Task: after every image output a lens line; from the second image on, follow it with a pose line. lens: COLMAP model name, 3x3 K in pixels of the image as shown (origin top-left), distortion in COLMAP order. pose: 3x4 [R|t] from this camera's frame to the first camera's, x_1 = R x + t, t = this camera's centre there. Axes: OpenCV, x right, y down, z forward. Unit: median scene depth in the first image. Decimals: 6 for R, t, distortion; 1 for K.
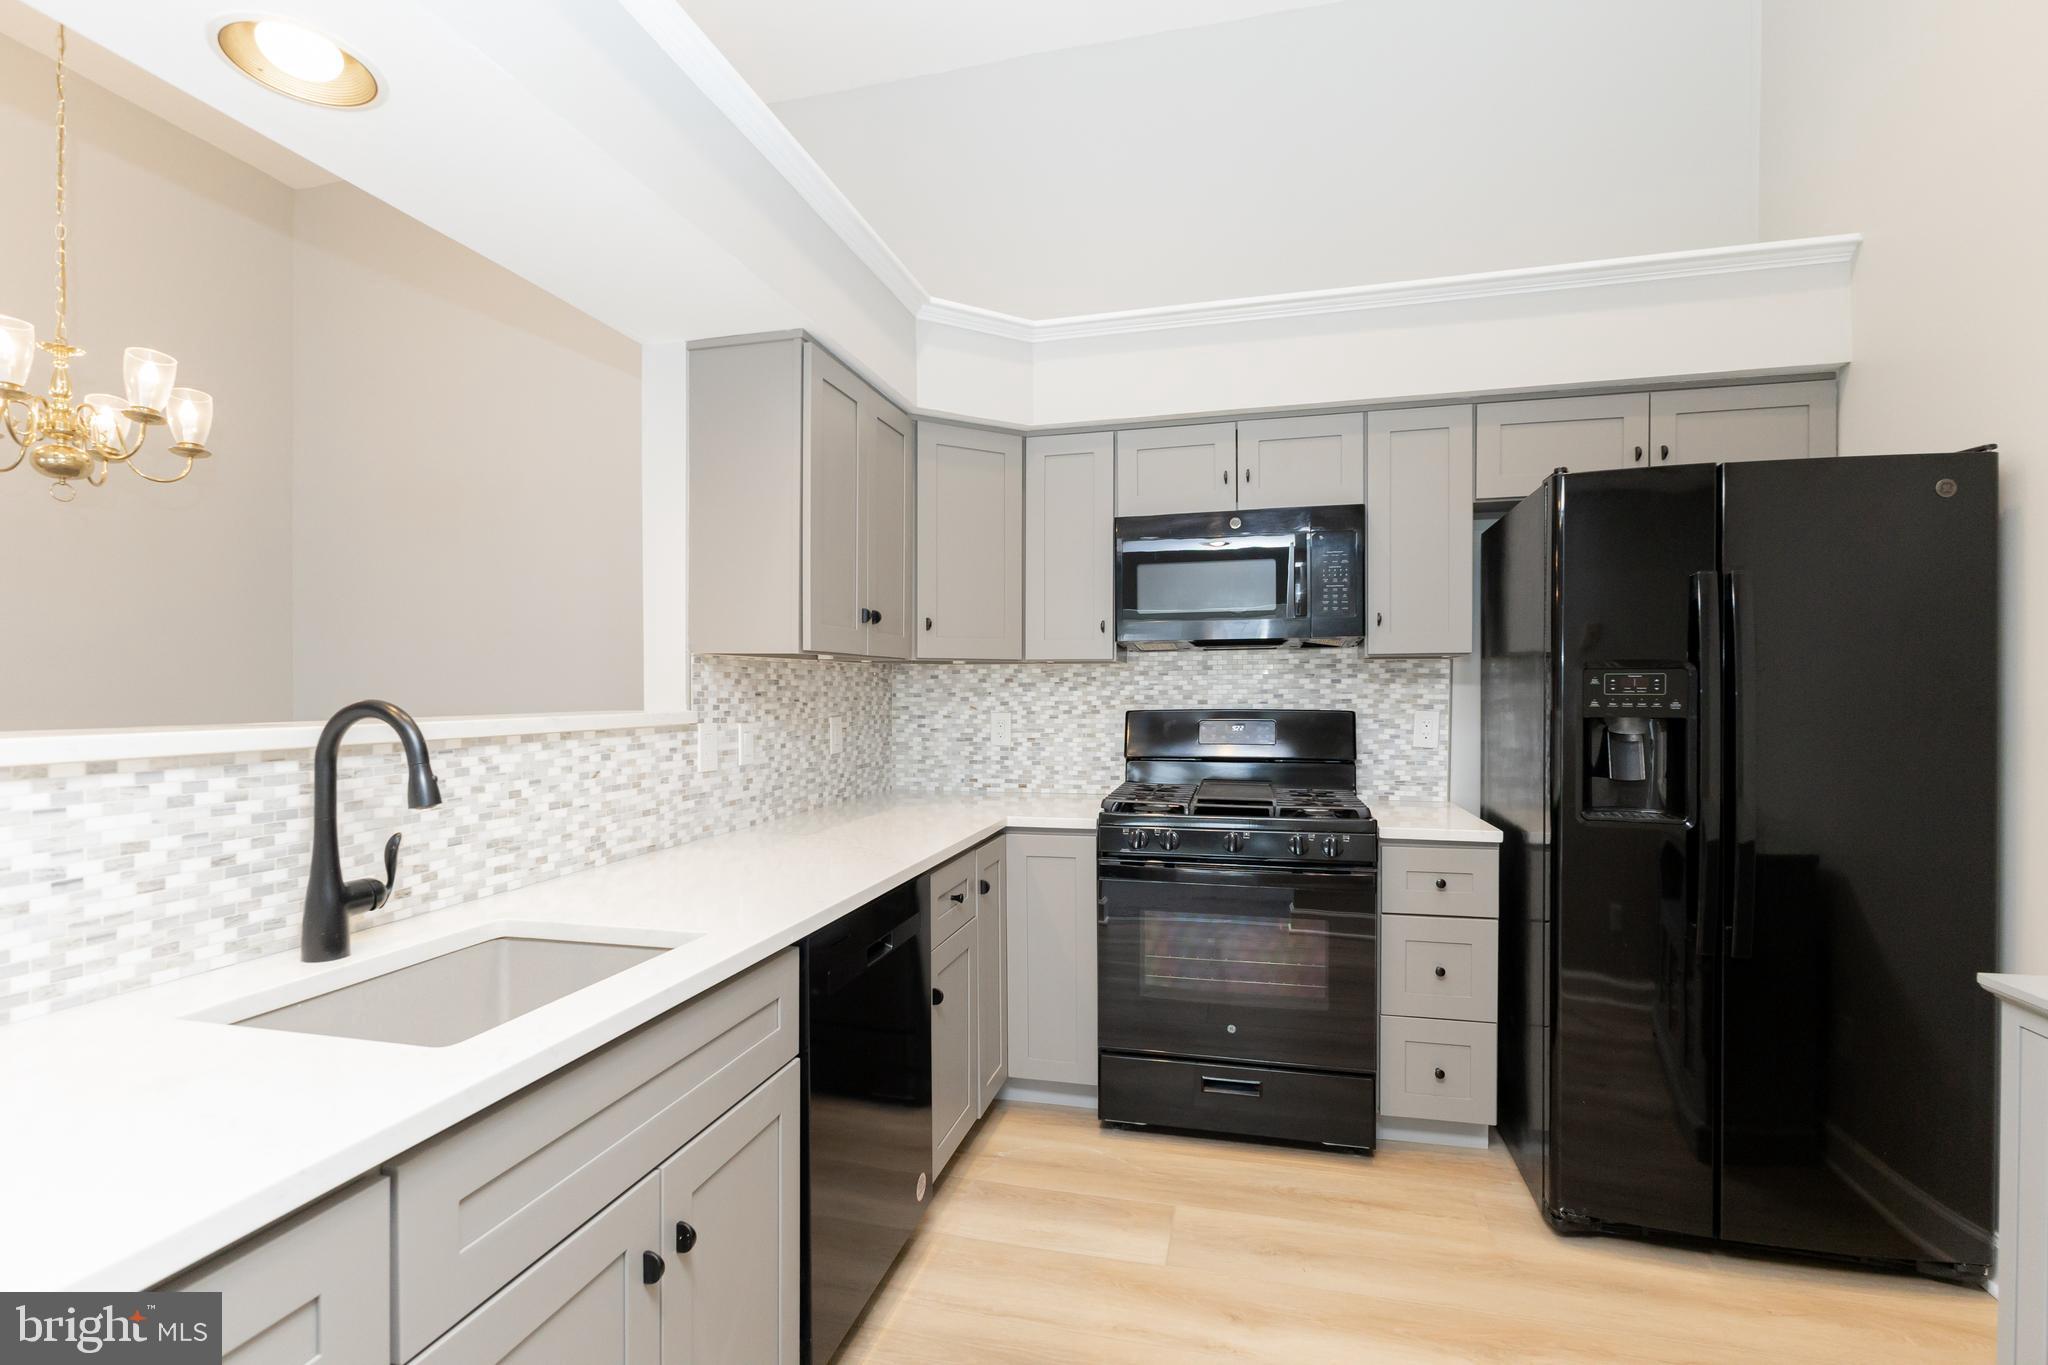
lens RADIAL K [[927.9, 0, 1023.6], [0, 927.9, 700.0], [0, 0, 1]] dist [-0.002051, -0.002079]
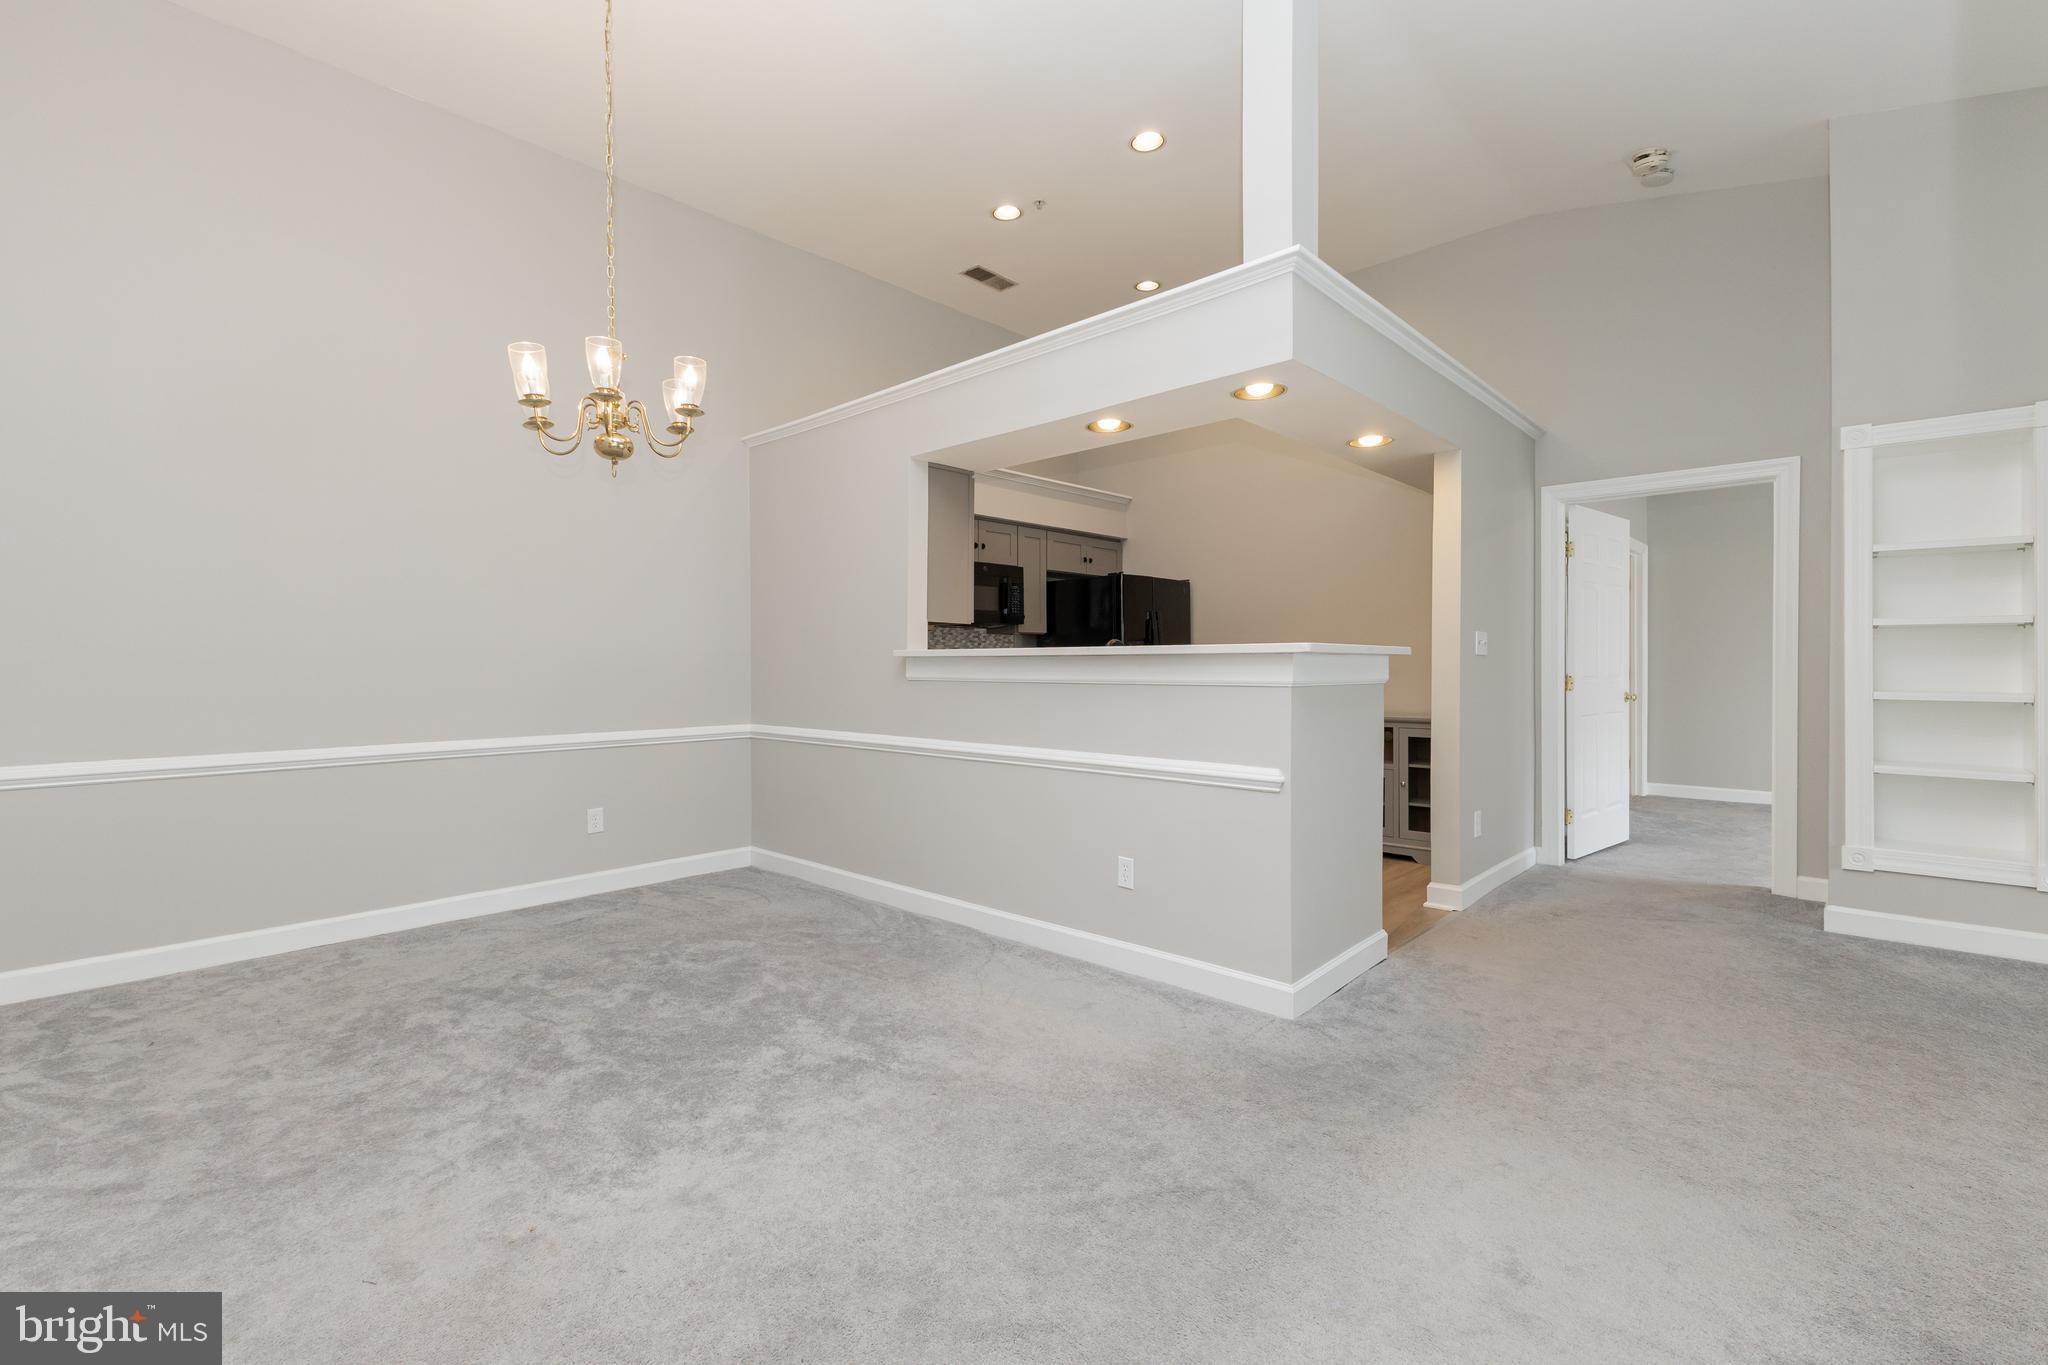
lens RADIAL K [[886.6, 0, 1025.6], [0, 886.6, 672.4], [0, 0, 1]] dist [0.006527, -0.000367]
pose [[0.474662, -0.008397, 0.880128, -1.573543], [0.011674, 0.999927, 0.003244, 0.043810], [-0.880090, 0.008735, 0.474726, -0.052147]]
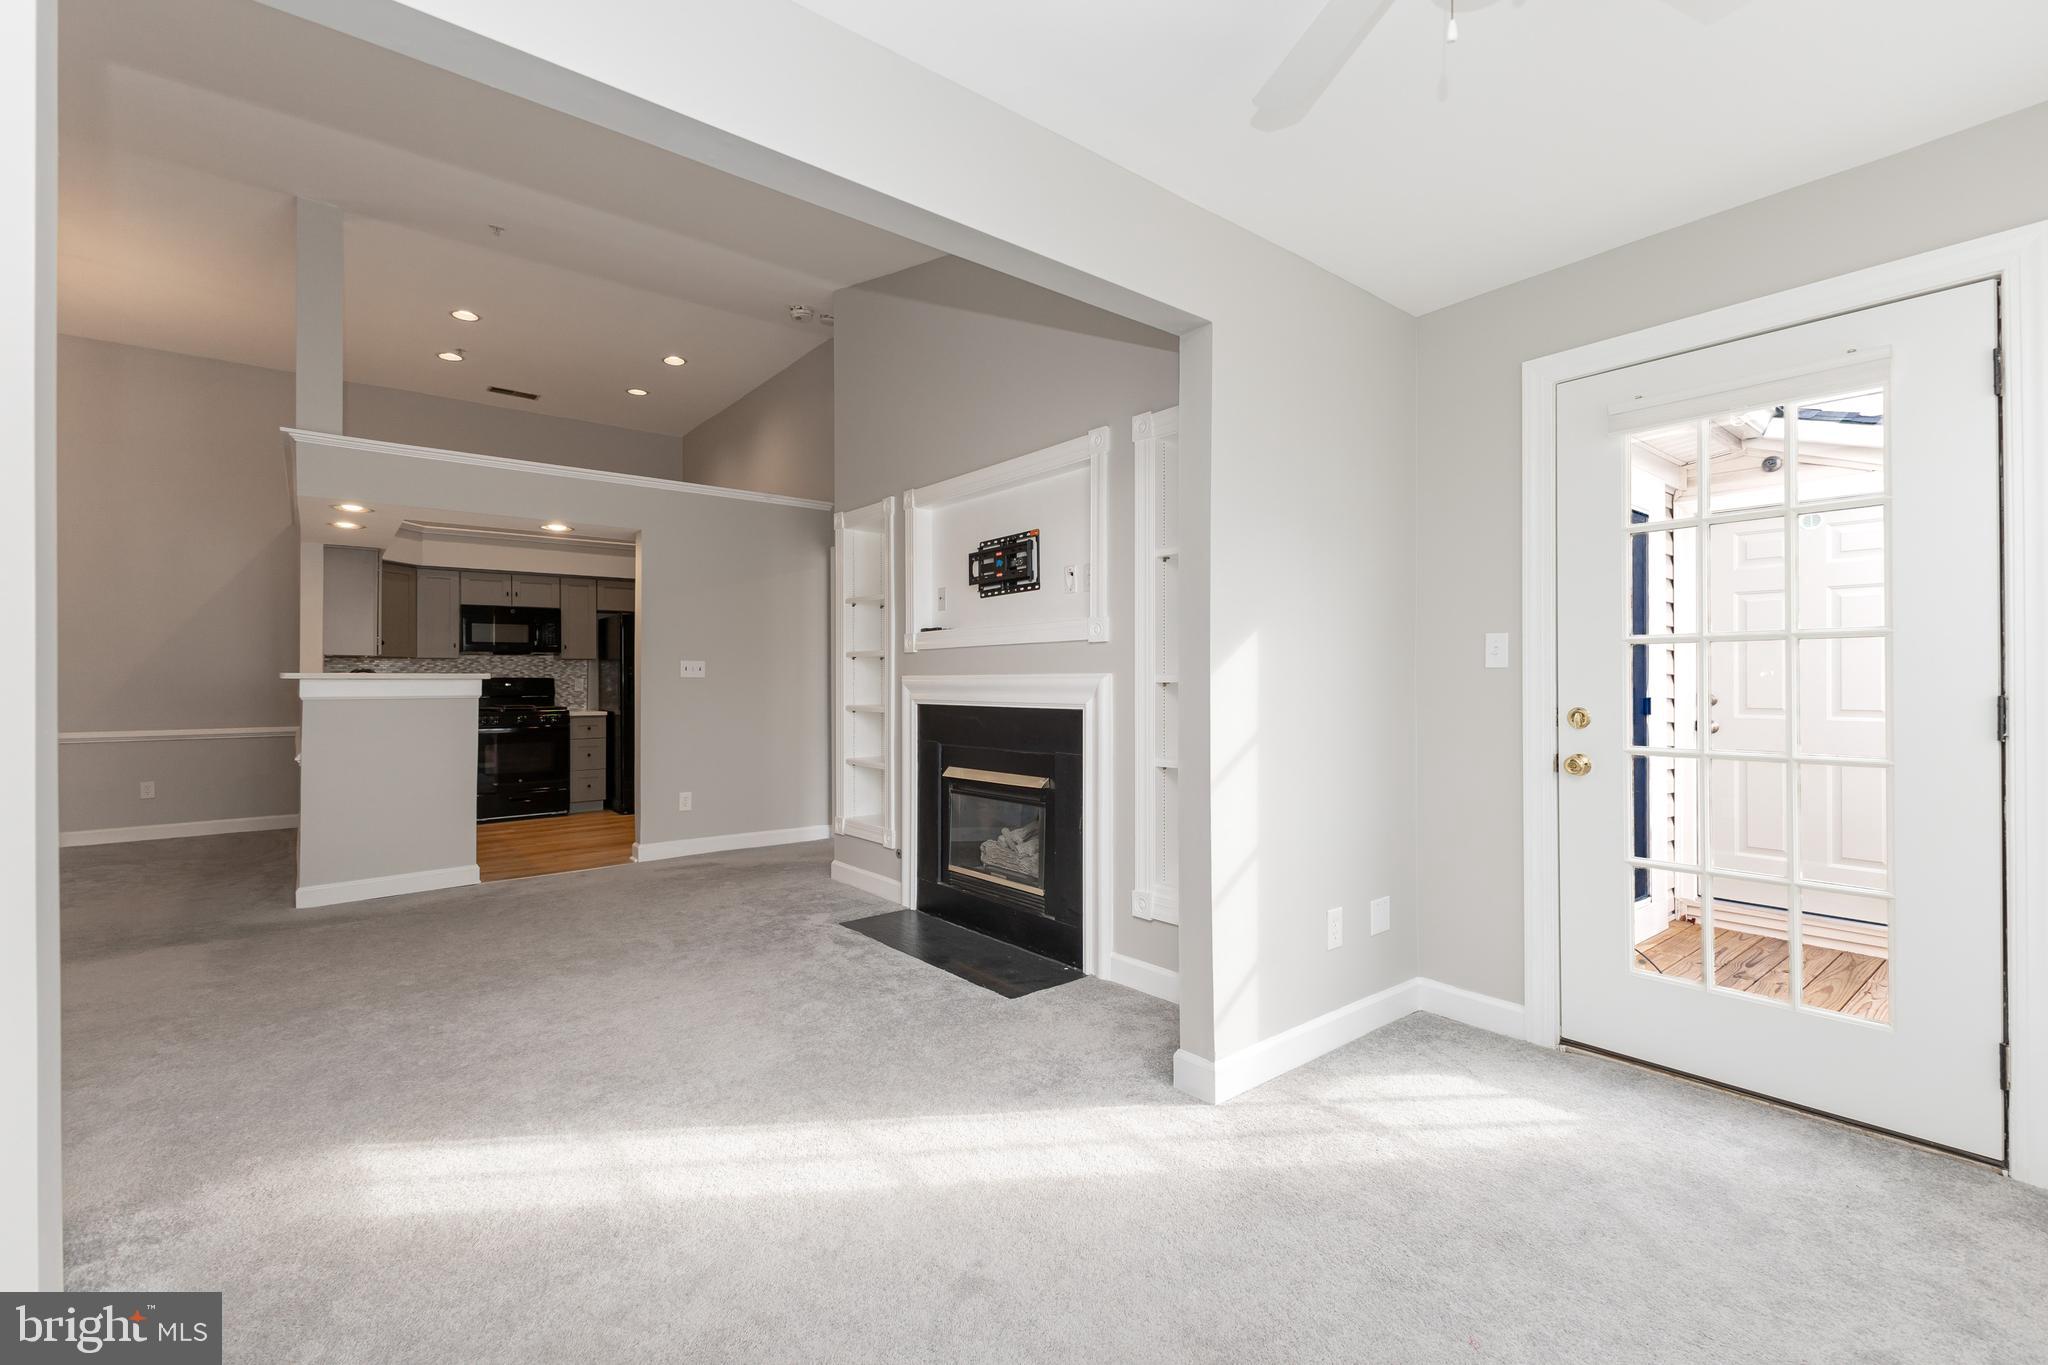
lens RADIAL K [[886.6, 0, 1029.5], [0, 886.6, 675.7], [0, 0, 1]] dist [0.006527, -0.000367]
pose [[0.591261, 0.003617, 0.806472, -1.051880], [0.010986, 0.999861, -0.012538, 0.058638], [-0.806406, 0.016274, 0.591139, -1.917456]]
